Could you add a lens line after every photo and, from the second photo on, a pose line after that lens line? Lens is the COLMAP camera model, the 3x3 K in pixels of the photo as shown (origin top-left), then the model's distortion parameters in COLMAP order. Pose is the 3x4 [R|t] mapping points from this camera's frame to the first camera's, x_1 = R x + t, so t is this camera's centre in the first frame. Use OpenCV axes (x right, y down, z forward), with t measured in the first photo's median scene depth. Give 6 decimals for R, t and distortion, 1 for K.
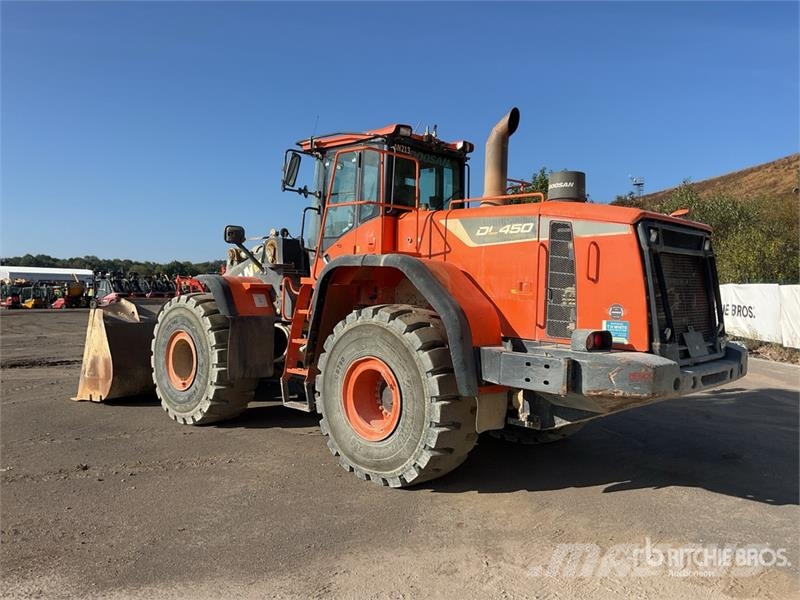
lens RADIAL K [[655.3, 0, 396.9], [0, 655.3, 300.2], [0, 0, 1]] dist [0.126398, -0.237366]
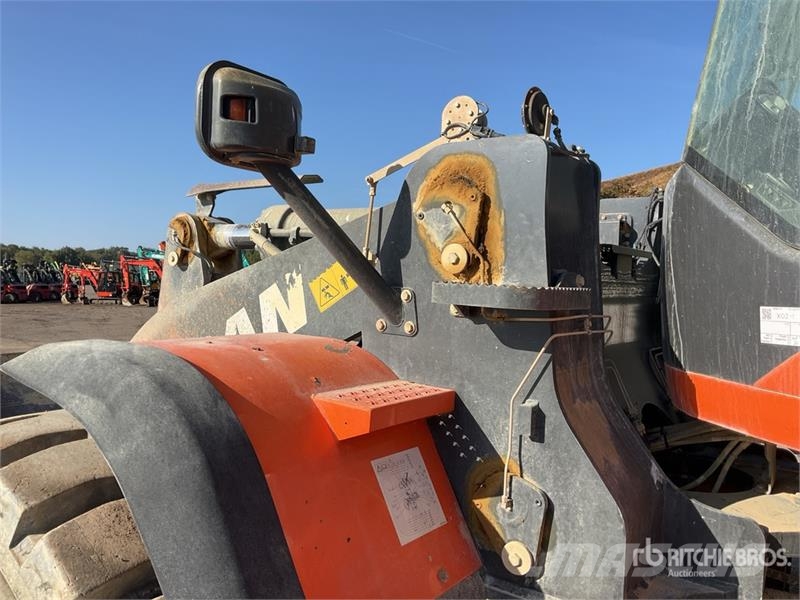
lens RADIAL K [[655.3, 0, 396.9], [0, 655.3, 300.2], [0, 0, 1]] dist [0.126398, -0.237366]
pose [[0.990542, 0.009745, 0.136861, -0.232910], [-0.011479, 0.999863, 0.011887, -0.052284], [-0.136727, -0.013346, 0.990519, 0.820302]]
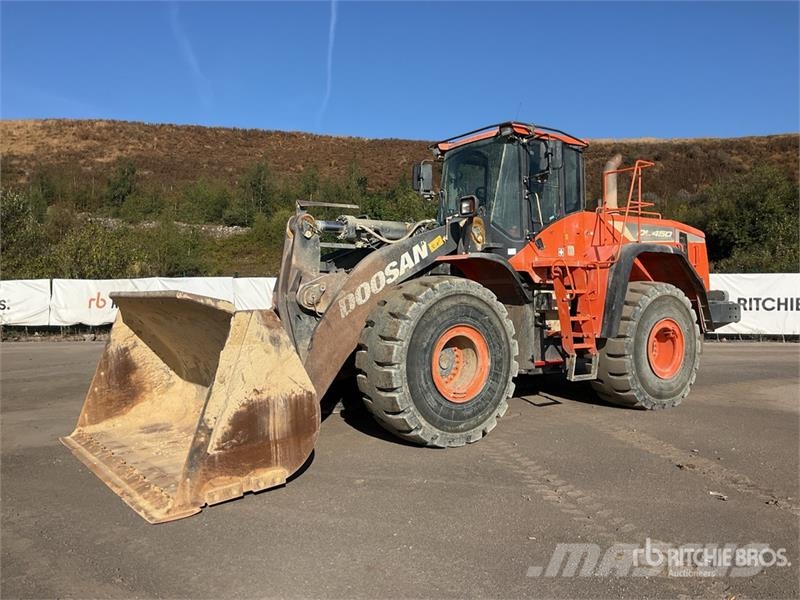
lens RADIAL K [[655.3, 0, 396.9], [0, 655.3, 300.2], [0, 0, 1]] dist [0.126398, -0.237366]
pose [[0.179138, -0.028741, 0.983404, -1.100997], [0.035258, 0.999119, 0.022777, -0.002312], [-0.983192, 0.030593, 0.179993, 0.949807]]
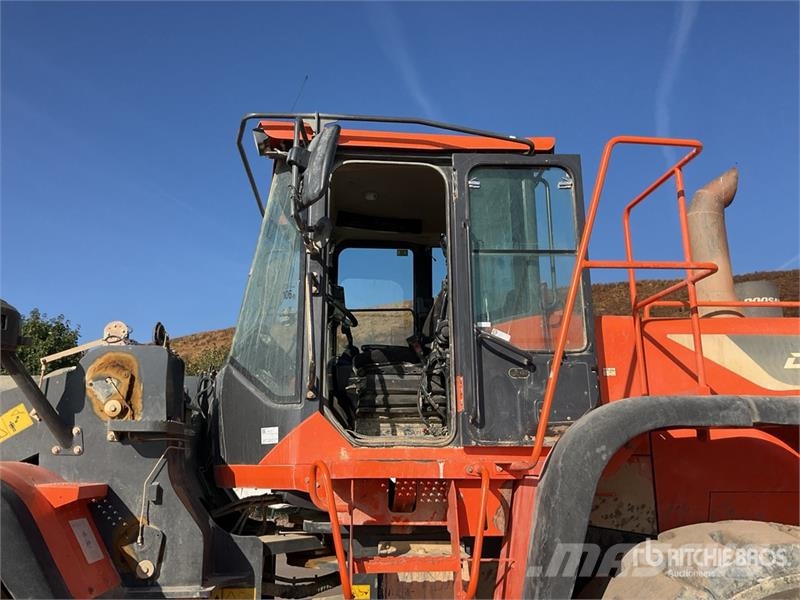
lens RADIAL K [[651.1, 0, 402.8], [0, 651.1, 314.2], [0, 0, 1]] dist [0.135249, -0.219760]
pose [[0.651221, 0.134888, 0.746804, -0.354909], [0.039644, 0.976686, -0.210980, -0.031519], [-0.757852, 0.167001, 0.630691, 0.666193]]
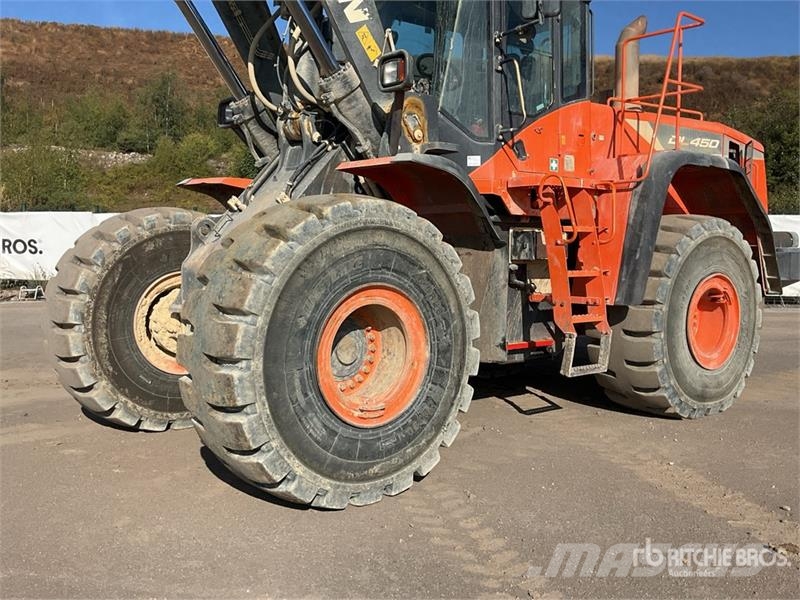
lens RADIAL K [[794.9, 0, 400.0], [0, 794.9, 300.0], [0, 0, 1]] dist [0.116358, -0.237722]
pose [[0.112459, -0.088134, 0.989740, -0.829721], [0.025881, 0.995981, 0.085749, 0.013778], [-0.993319, 0.015972, 0.114288, 0.941980]]
